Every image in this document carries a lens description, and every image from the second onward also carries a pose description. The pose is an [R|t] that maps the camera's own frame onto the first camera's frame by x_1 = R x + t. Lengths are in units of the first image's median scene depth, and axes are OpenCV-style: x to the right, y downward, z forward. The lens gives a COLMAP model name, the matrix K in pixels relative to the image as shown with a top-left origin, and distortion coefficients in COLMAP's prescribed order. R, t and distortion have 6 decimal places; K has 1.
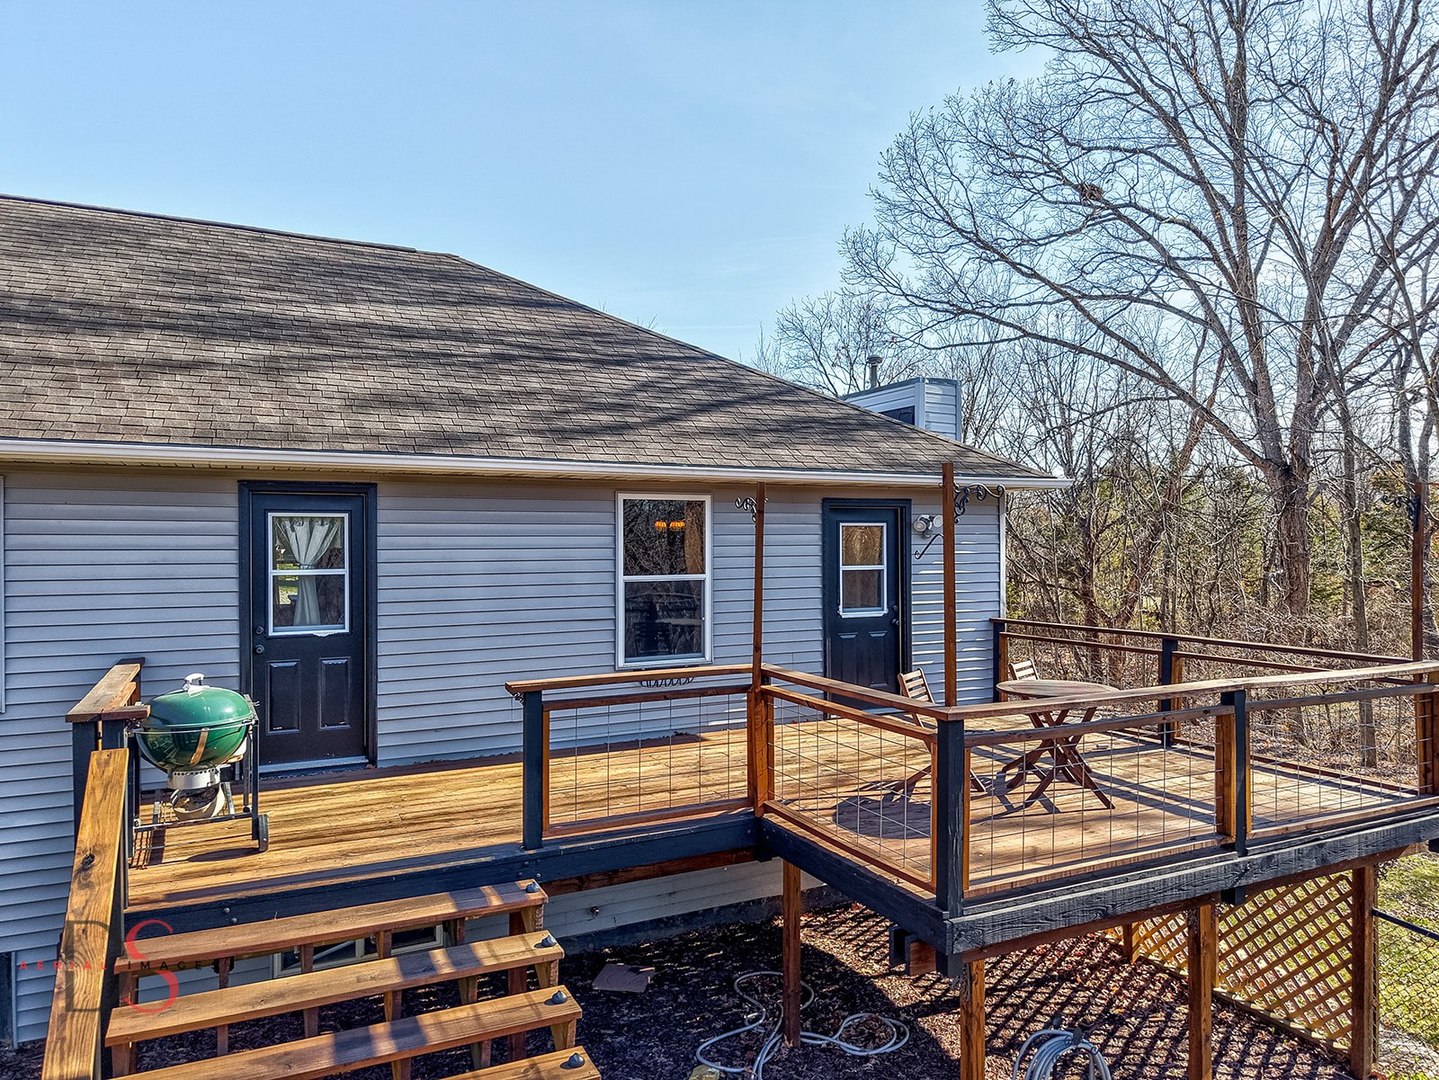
lens RADIAL K [[966.8, 0, 708.9], [0, 966.8, 541.5], [0, 0, 1]] dist [0.022120, -0.008405]
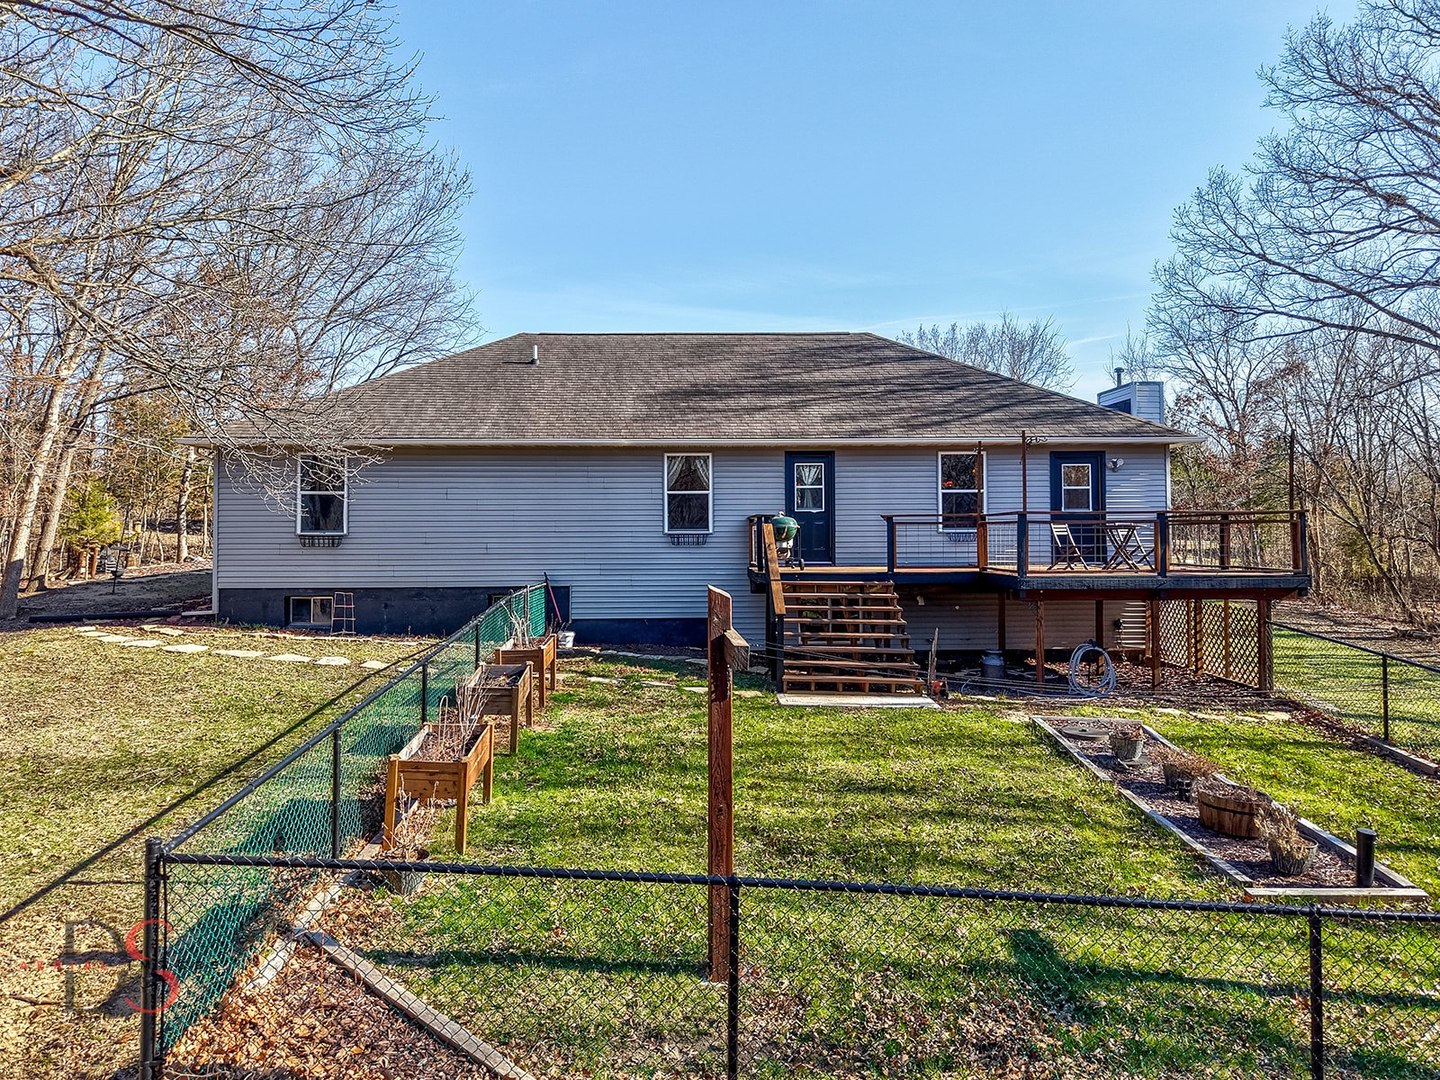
lens RADIAL K [[967.5, 0, 695.0], [0, 967.5, 534.4], [0, 0, 1]] dist [0.022120, -0.008405]
pose [[0.899637, -0.003809, -0.436623, 0.352041], [0.004035, 0.999992, -0.000410, 0.129669], [0.436621, -0.001393, 0.899645, -1.173025]]
